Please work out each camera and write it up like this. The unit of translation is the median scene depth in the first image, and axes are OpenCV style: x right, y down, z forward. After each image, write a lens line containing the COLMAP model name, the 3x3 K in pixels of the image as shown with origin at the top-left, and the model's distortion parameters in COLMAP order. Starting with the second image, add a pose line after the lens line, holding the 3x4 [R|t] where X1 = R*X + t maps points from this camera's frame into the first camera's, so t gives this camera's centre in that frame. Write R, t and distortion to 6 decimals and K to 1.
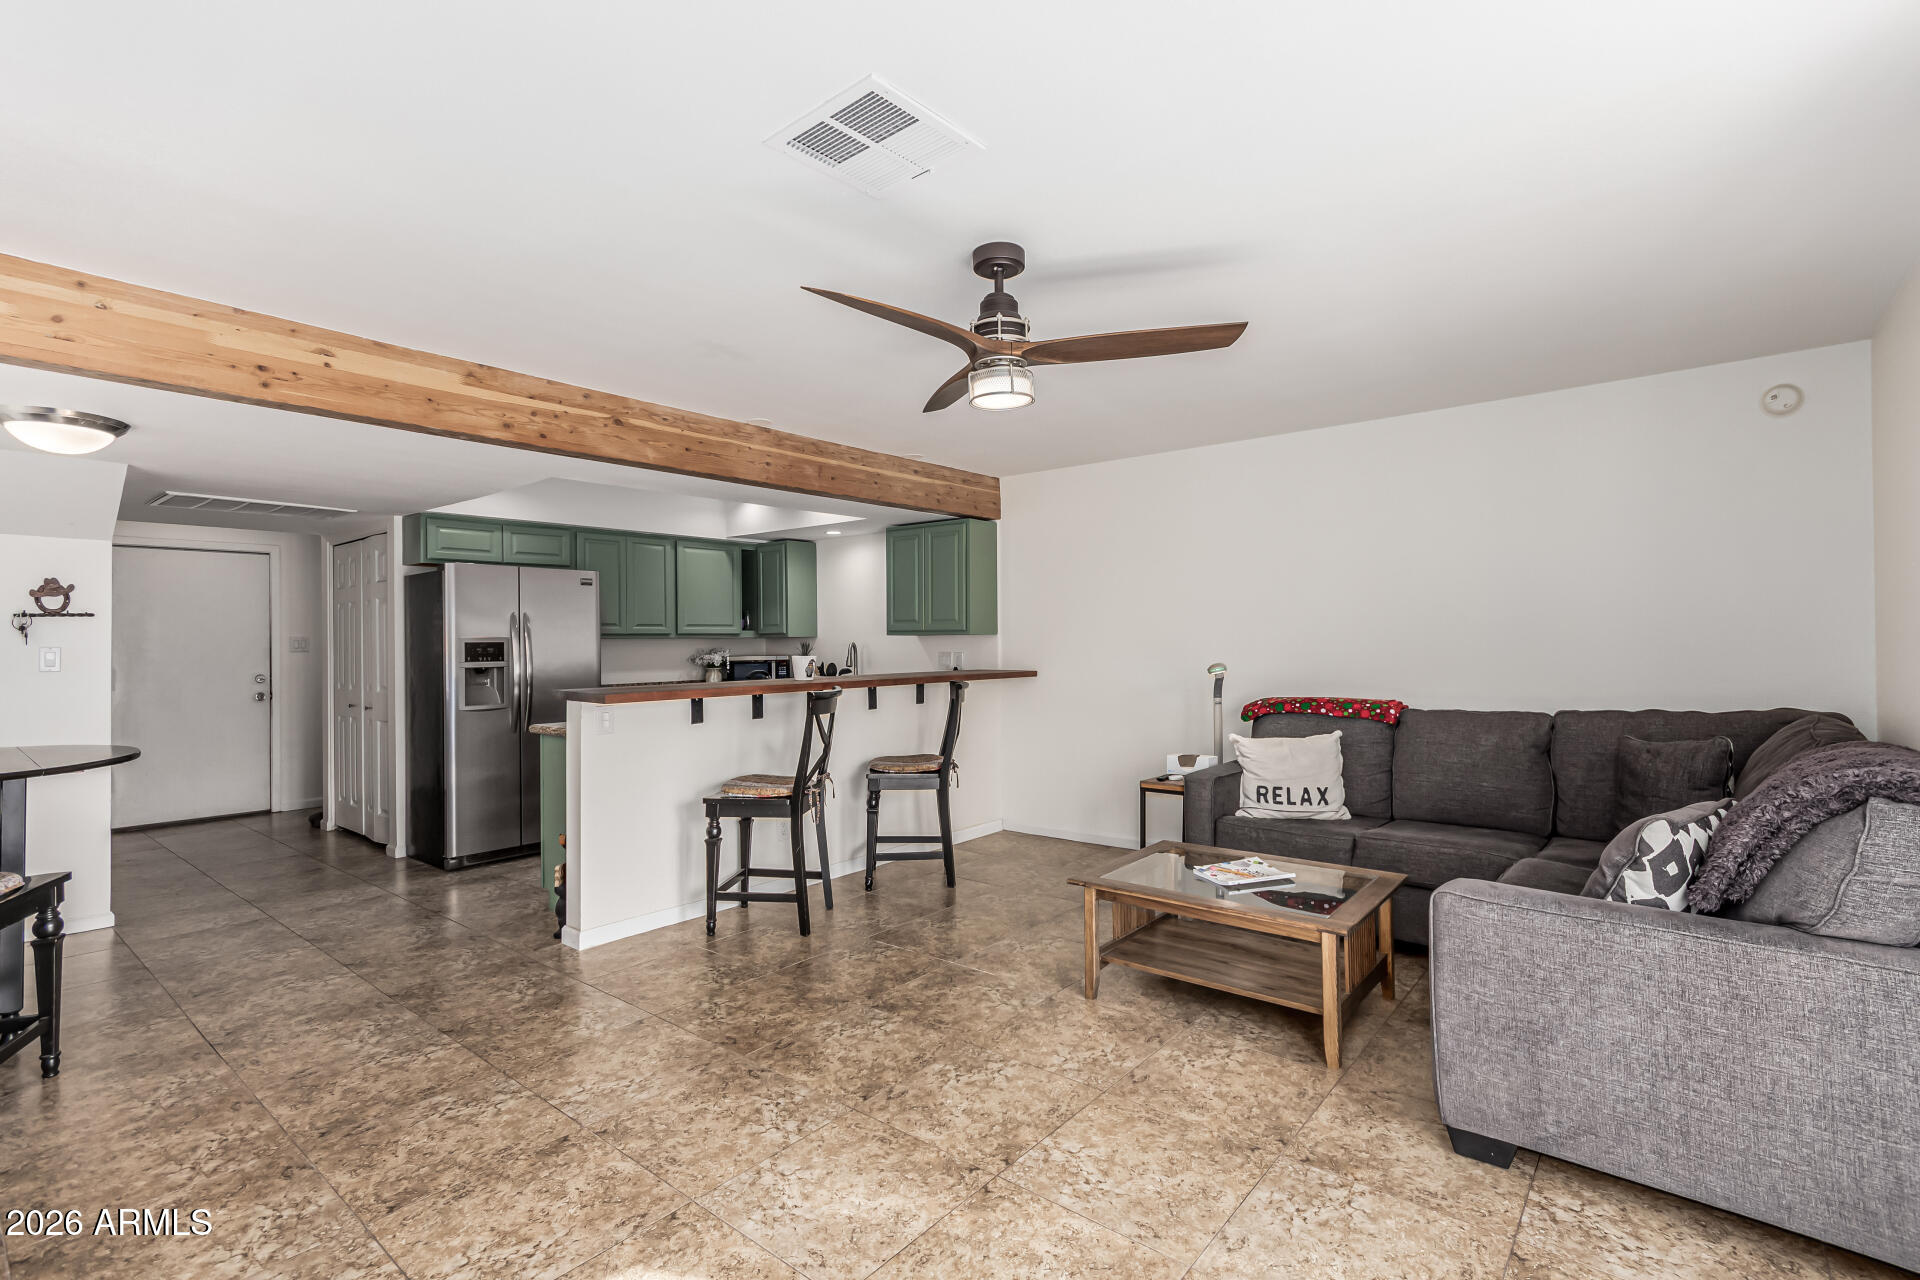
lens RADIAL K [[890.2, 0, 956.6], [0, 890.2, 634.9], [0, 0, 1]] dist [0.007005, -0.001562]
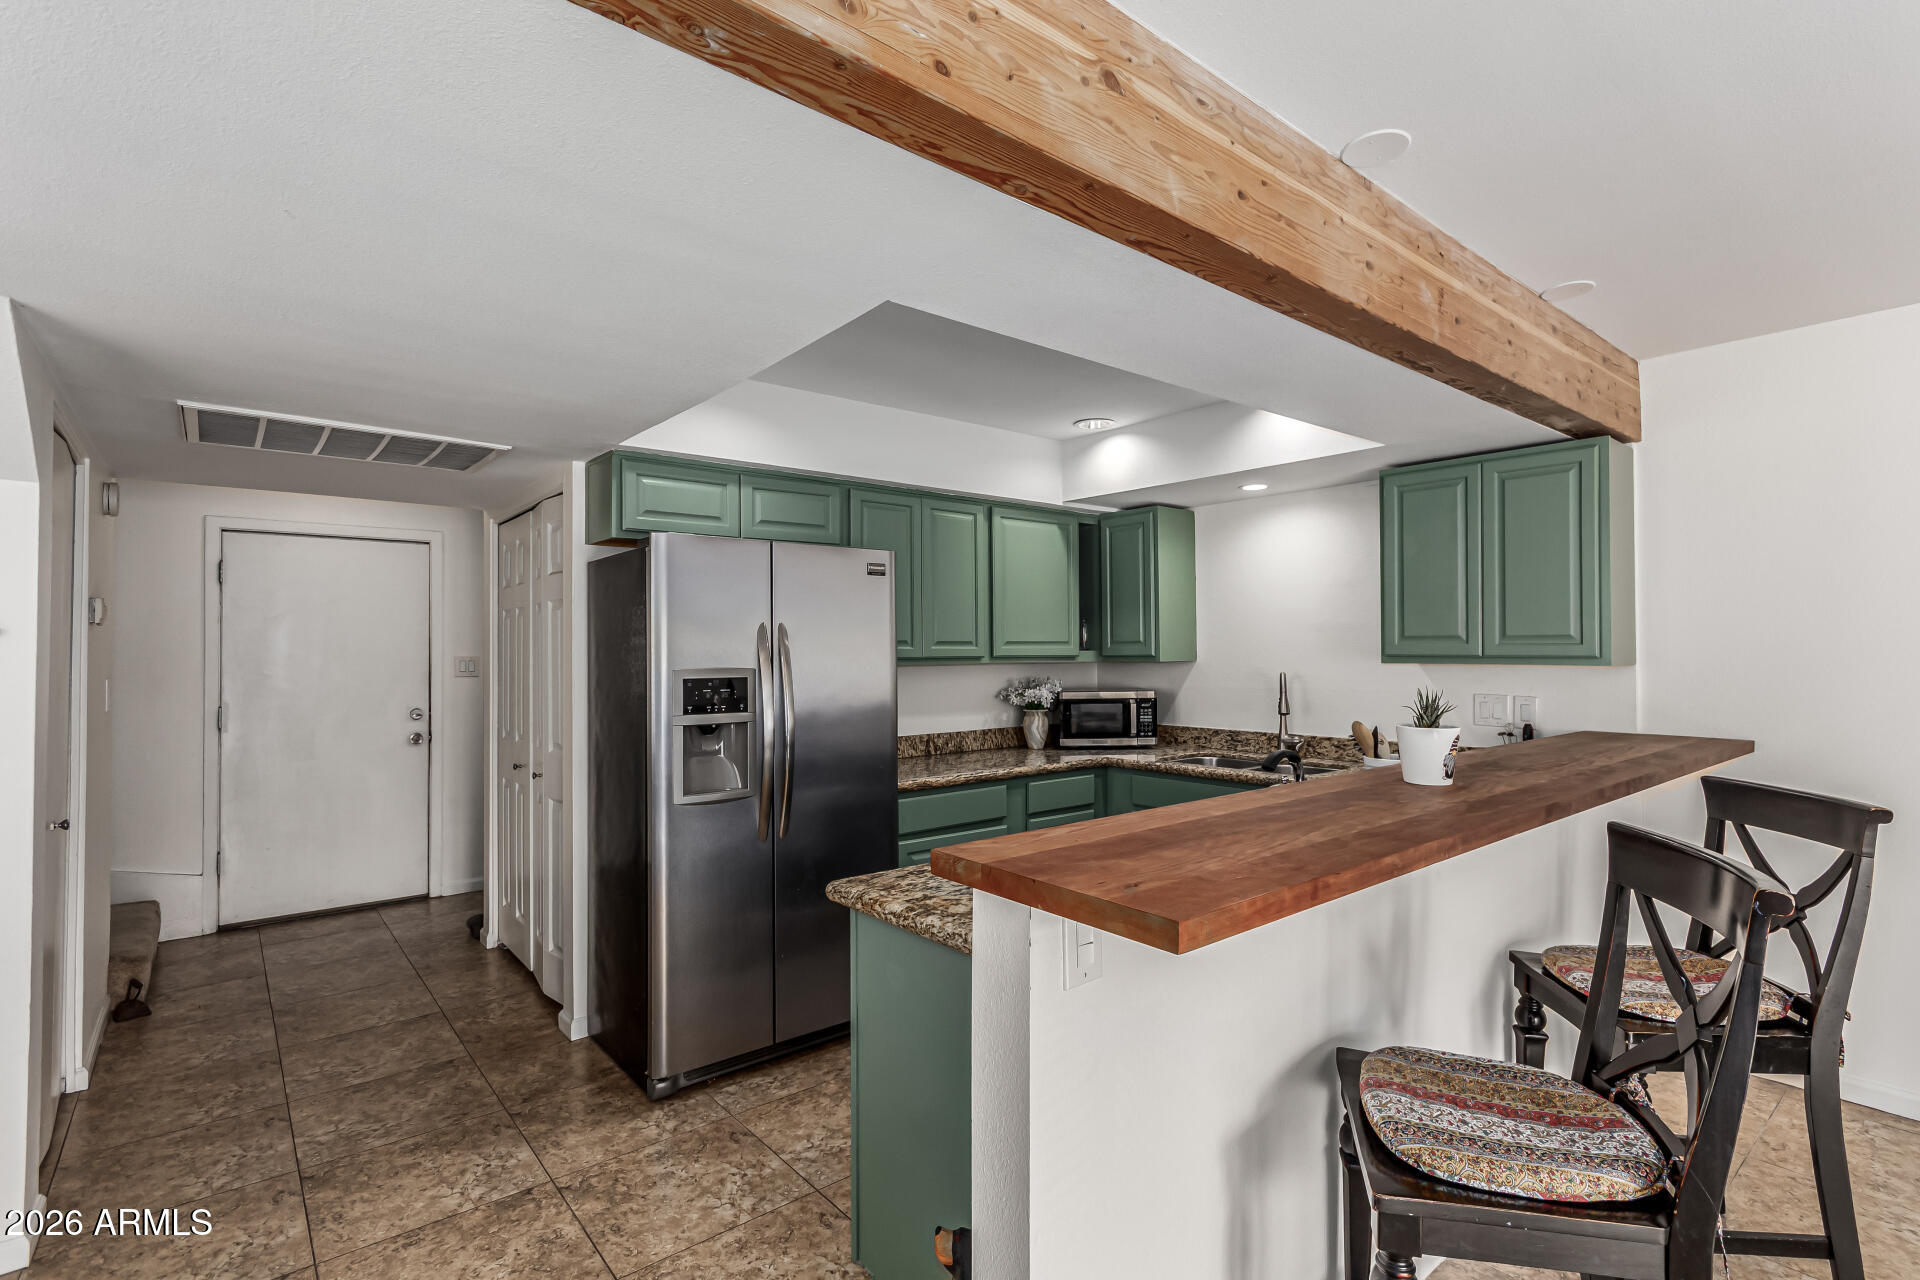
lens RADIAL K [[890.2, 0, 960.2], [0, 890.2, 640.1], [0, 0, 1]] dist [0.007005, -0.001562]
pose [[0.983107, 0.003028, -0.183005, -0.242387], [-0.003461, 0.999992, -0.002044, -0.012451], [0.182997, 0.002643, 0.983110, 0.420824]]
